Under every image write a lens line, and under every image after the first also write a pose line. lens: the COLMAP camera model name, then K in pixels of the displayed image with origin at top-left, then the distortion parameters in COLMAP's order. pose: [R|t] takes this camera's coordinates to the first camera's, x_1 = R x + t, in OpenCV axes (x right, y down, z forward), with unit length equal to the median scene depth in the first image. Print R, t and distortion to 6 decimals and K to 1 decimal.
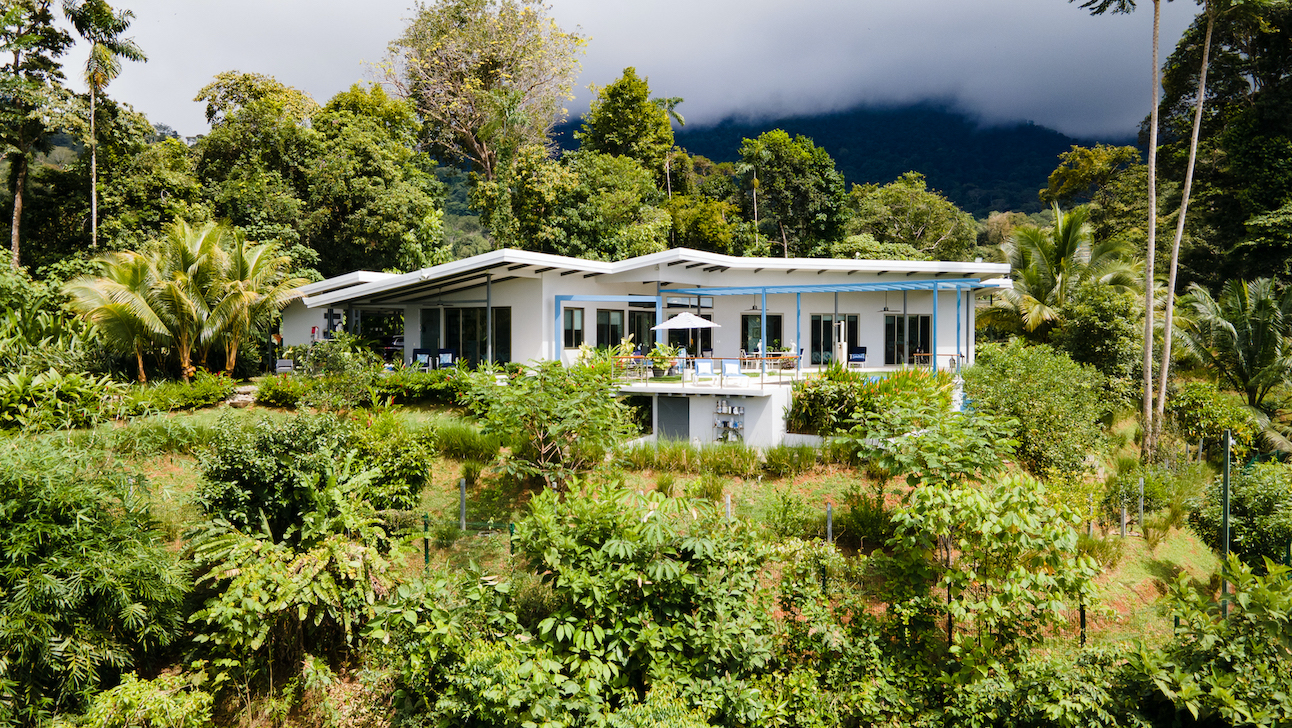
lens RADIAL K [[950.5, 0, 646.0], [0, 950.5, 364.0], [0, 0, 1]] dist [0.057697, -0.001149]
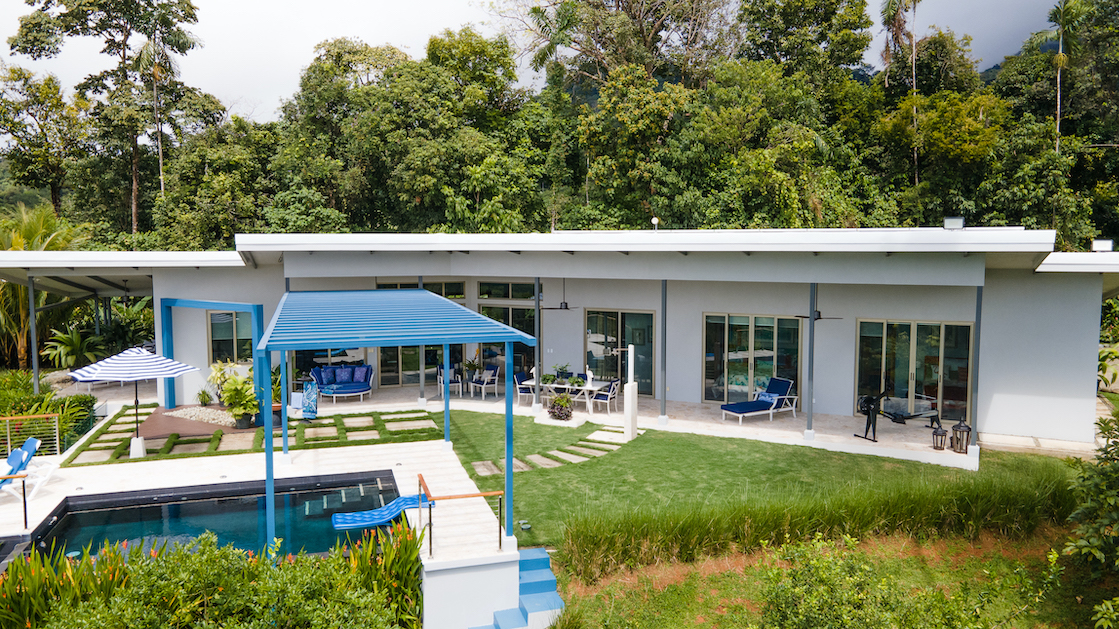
lens RADIAL K [[823.3, 0, 559.5], [0, 823.3, 314.5], [0, 0, 1]] dist [0.057697, -0.001149]
pose [[0.740210, 0.060408, -0.669656, 0.328614], [-0.015186, 0.997204, 0.073170, -0.064482], [0.672204, -0.043991, 0.739058, 0.420525]]
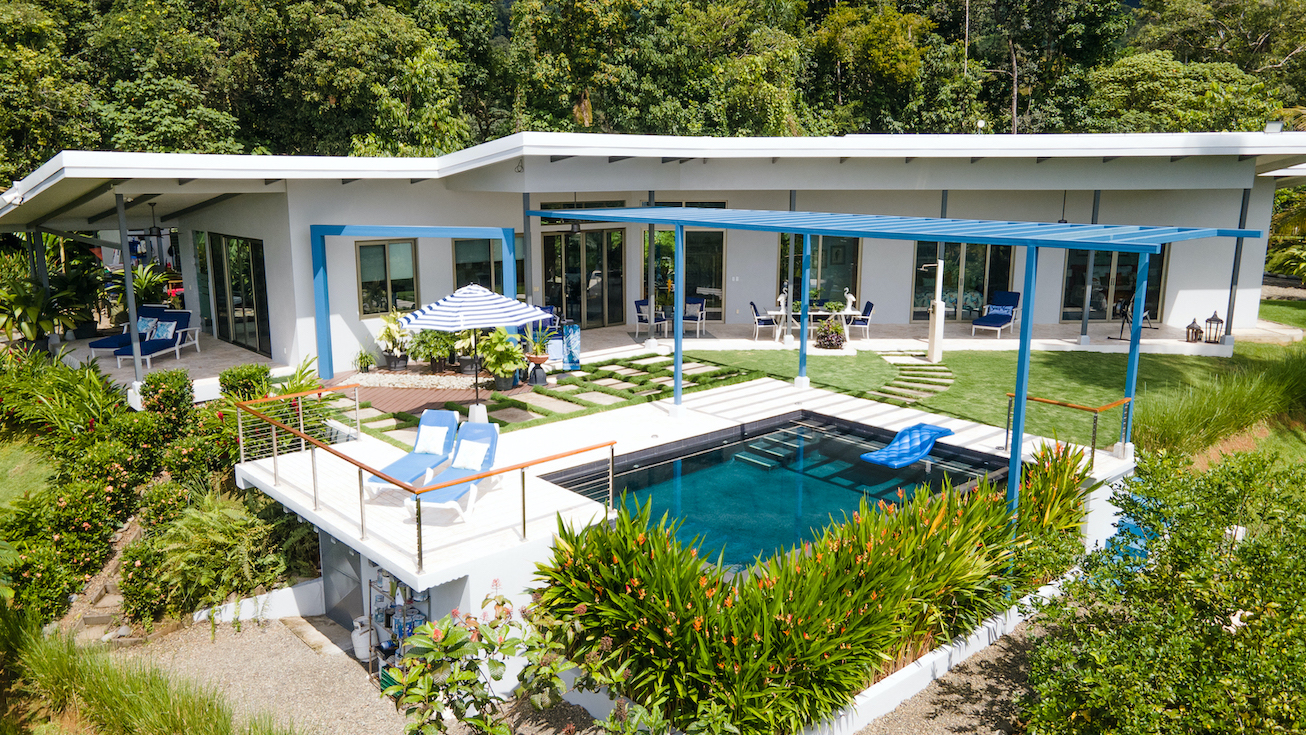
lens RADIAL K [[957.6, 0, 653.0], [0, 957.6, 367.5], [0, 0, 1]] dist [-0.009072, 0.106474]
pose [[0.957342, 0.061147, -0.282412, 0.139396], [-0.009412, 0.983434, 0.181023, -0.053528], [0.288803, -0.170642, 0.942058, 0.311996]]
